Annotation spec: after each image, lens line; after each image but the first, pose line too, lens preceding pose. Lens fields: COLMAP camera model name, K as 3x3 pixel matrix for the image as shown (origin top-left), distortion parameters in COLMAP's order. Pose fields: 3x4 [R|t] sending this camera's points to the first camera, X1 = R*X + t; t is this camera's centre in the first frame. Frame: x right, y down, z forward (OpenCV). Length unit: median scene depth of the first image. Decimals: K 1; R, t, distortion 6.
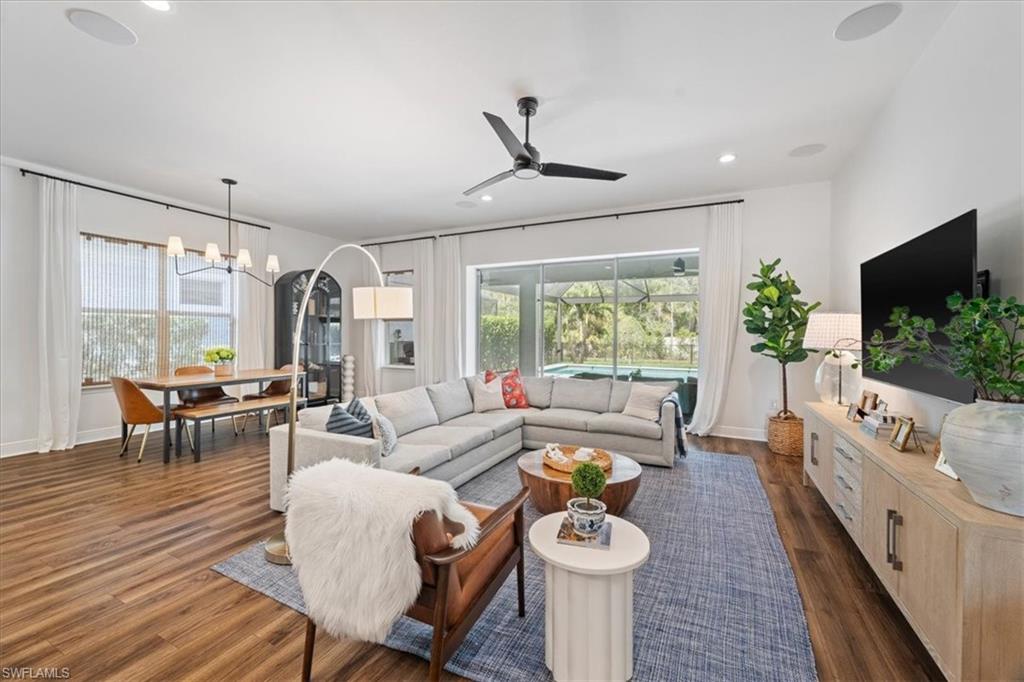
lens RADIAL K [[413.7, 0, 509.0], [0, 413.7, 334.5], [0, 0, 1]] dist [-0.000273, 0.000037]
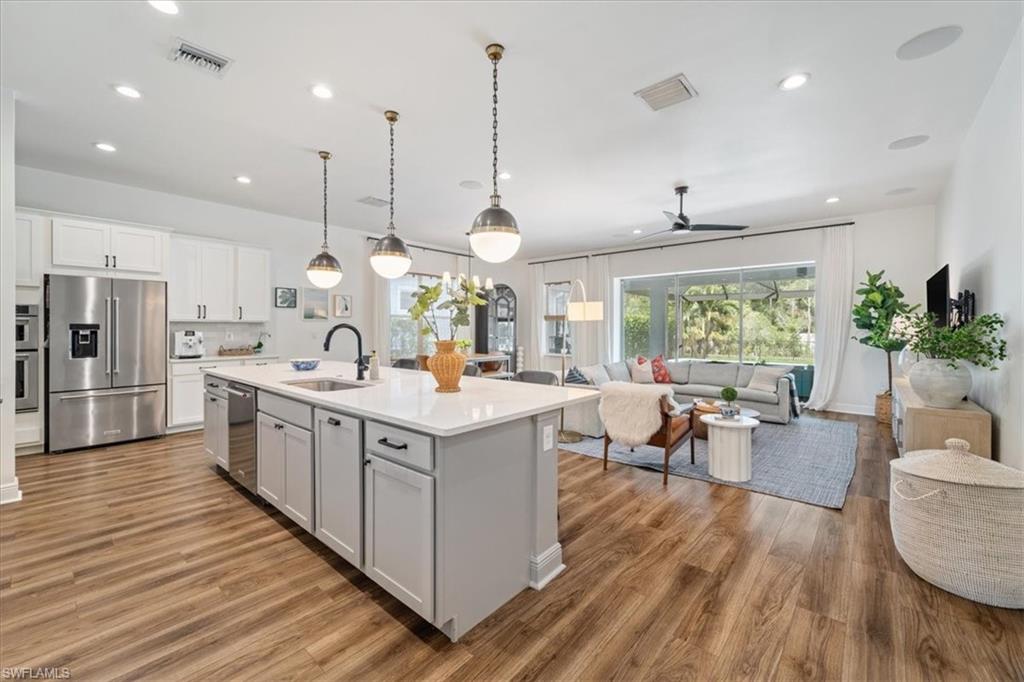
lens RADIAL K [[413.7, 0, 507.6], [0, 413.7, 328.8], [0, 0, 1]] dist [-0.000273, 0.000037]
pose [[0.966276, -0.002646, -0.257495, -0.123839], [0.001163, 0.999982, -0.005912, 0.002683], [0.257506, 0.005413, 0.966262, -0.469942]]
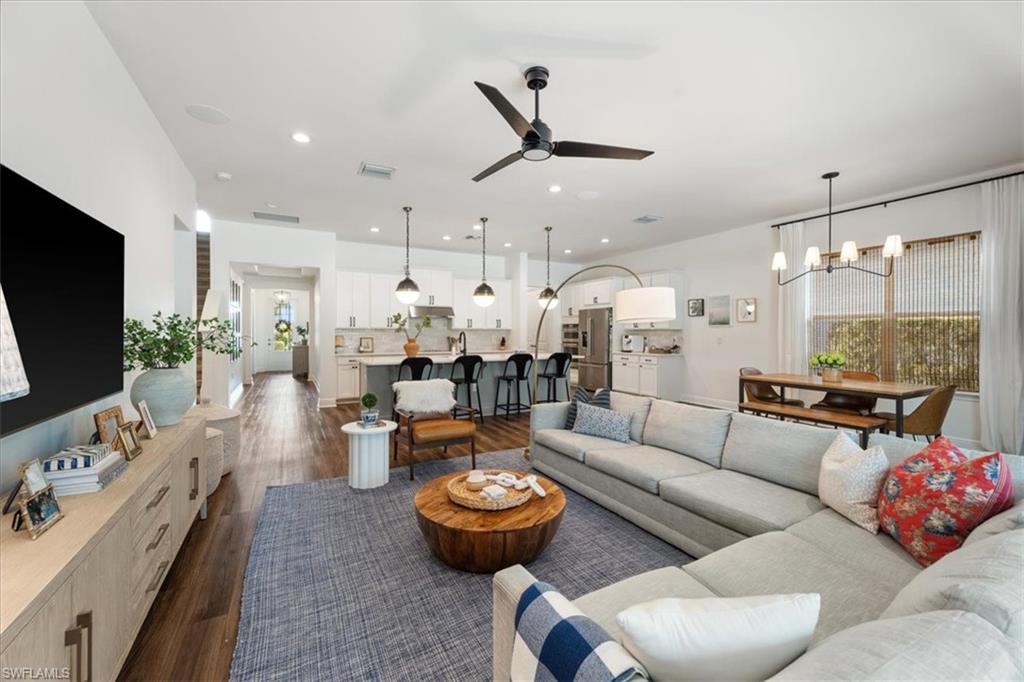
lens RADIAL K [[413.7, 0, 507.4], [0, 413.7, 335.0], [0, 0, 1]] dist [-0.000273, 0.000037]
pose [[-0.579969, -0.001192, -0.814638, 0.483584], [-0.010092, 0.999933, 0.005721, -0.005444], [0.814576, 0.011539, -0.579942, 0.890316]]
